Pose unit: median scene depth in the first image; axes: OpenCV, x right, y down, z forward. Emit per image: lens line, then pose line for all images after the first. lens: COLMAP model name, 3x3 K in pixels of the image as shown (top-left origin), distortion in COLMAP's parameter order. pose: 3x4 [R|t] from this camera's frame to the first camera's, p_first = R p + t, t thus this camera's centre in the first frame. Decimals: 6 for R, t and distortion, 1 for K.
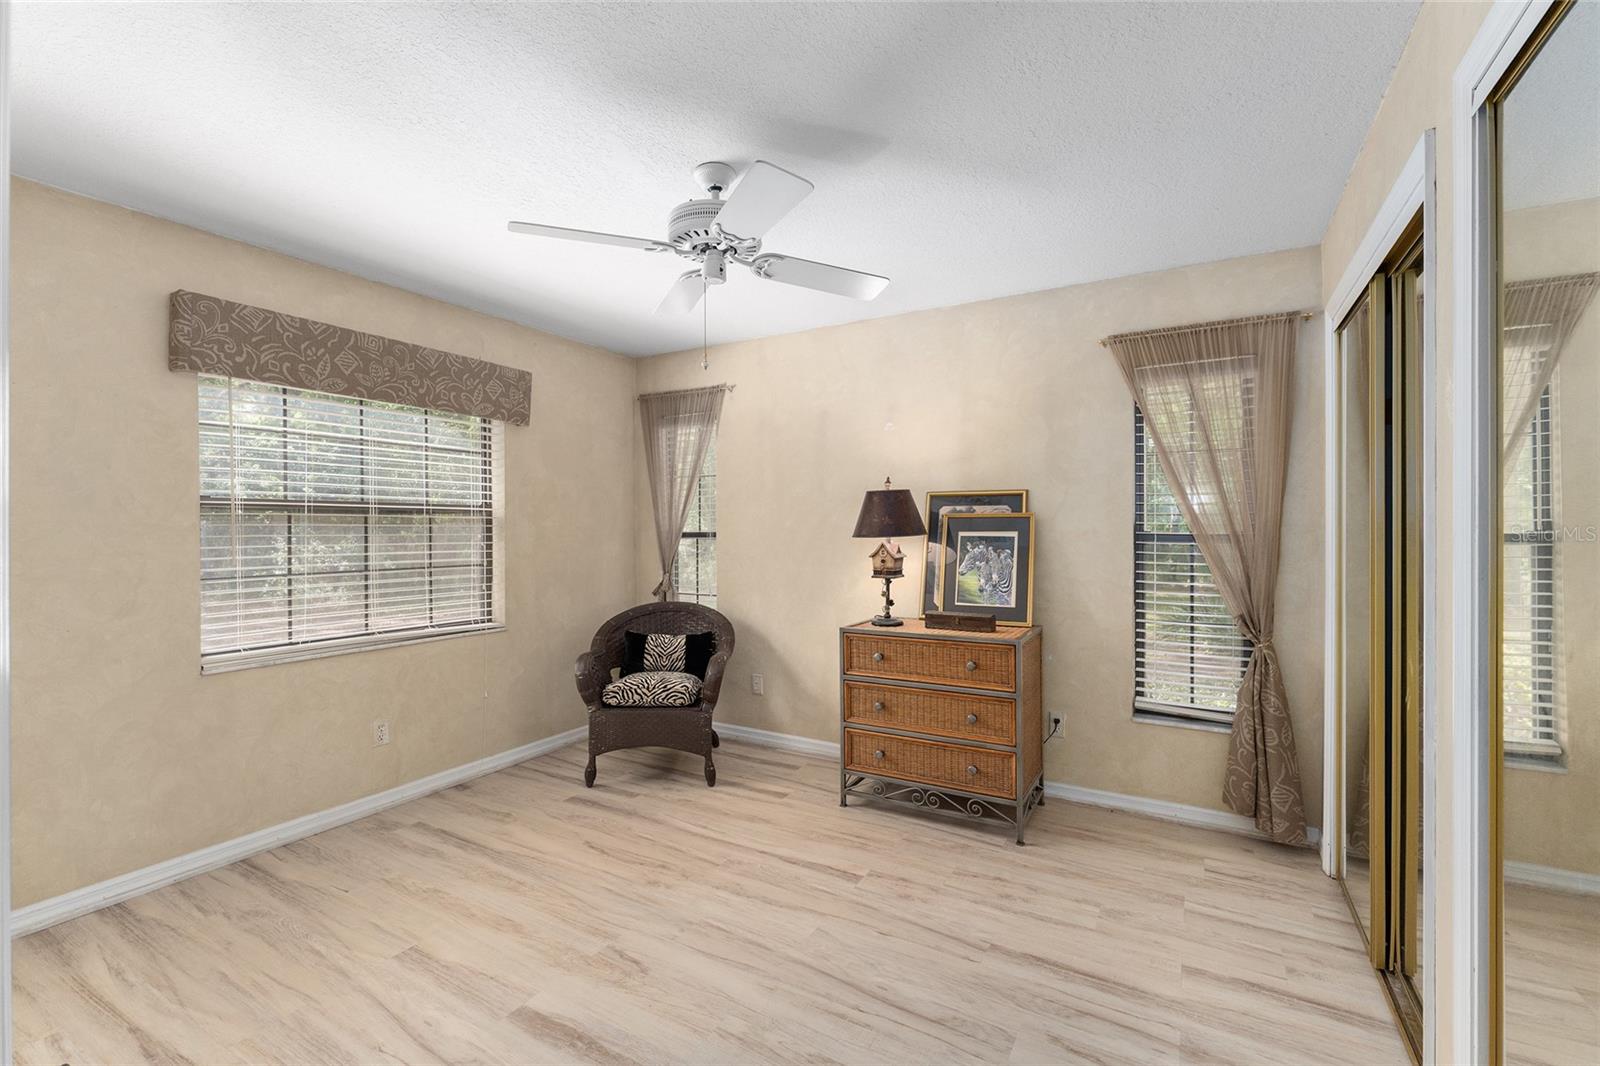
lens RADIAL K [[700.8, 0, 800.0], [0, 700.8, 533.0], [0, 0, 1]] dist [-0.001640, -0.000452]
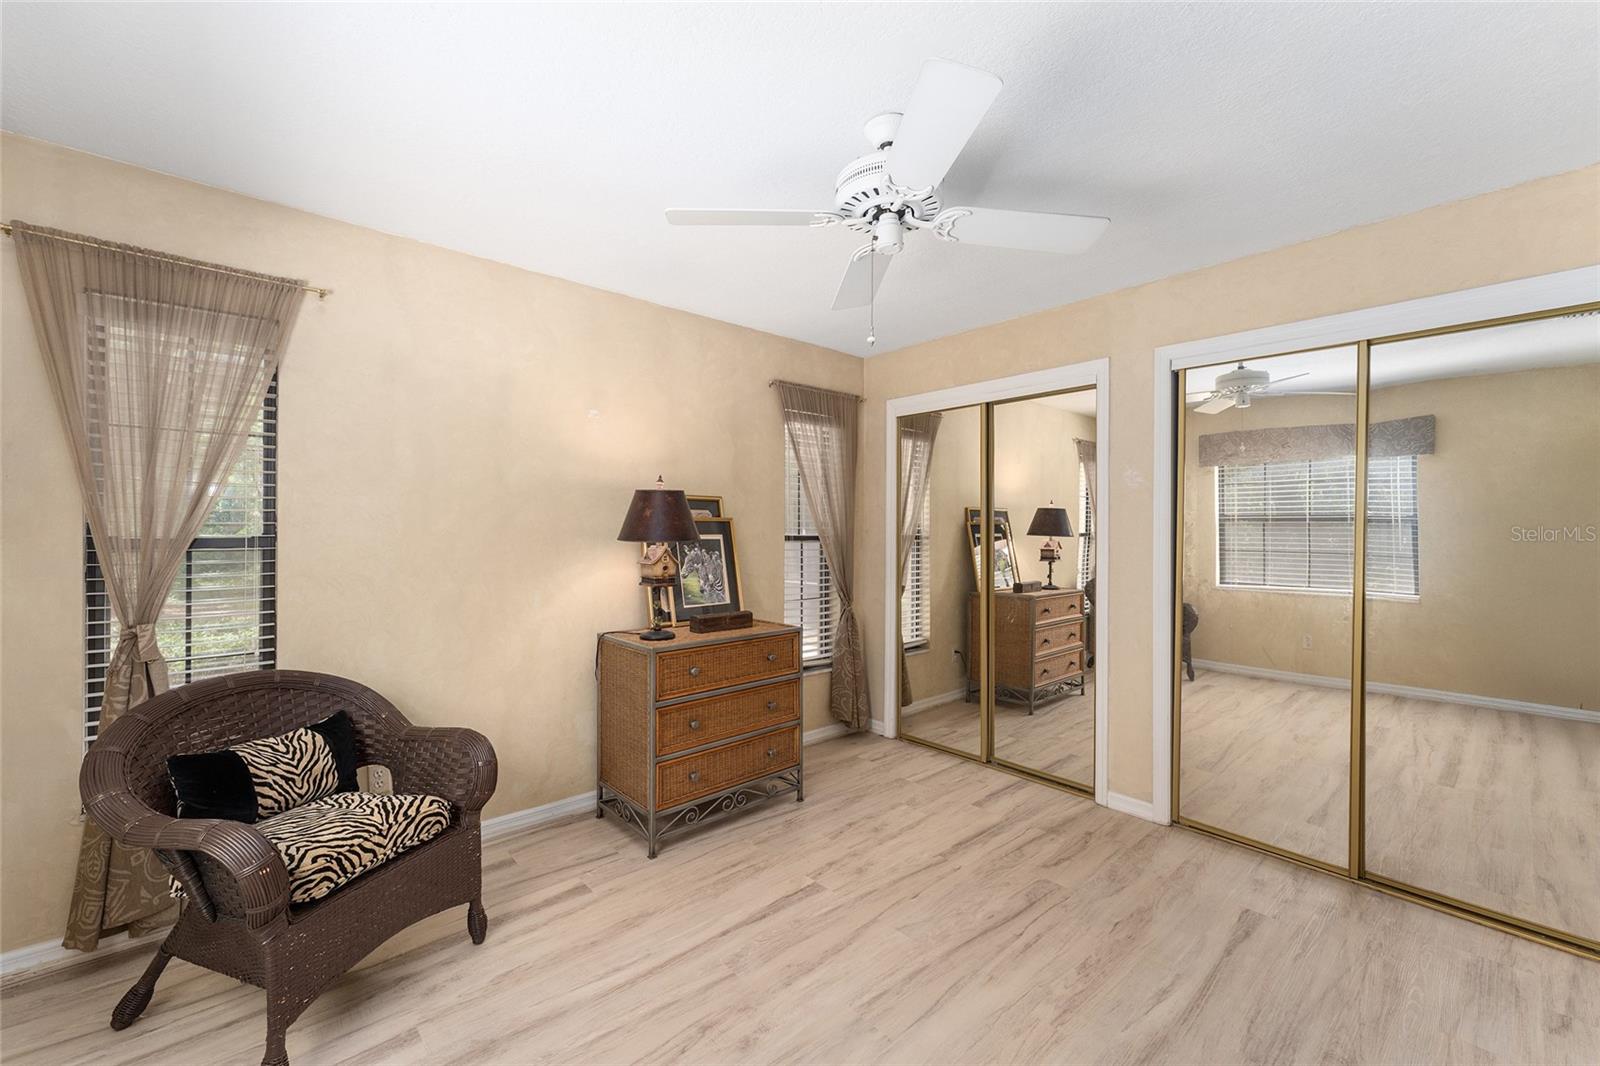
lens RADIAL K [[634.8, 0, 800.0], [0, 634.8, 533.0], [0, 0, 1]] dist [-0.000453, 0.000035]
pose [[0.320458, -0.000217, 0.947263, -0.618741], [0.008748, 0.999958, -0.002731, -0.000648], [-0.947222, 0.009162, 0.320447, 0.588147]]
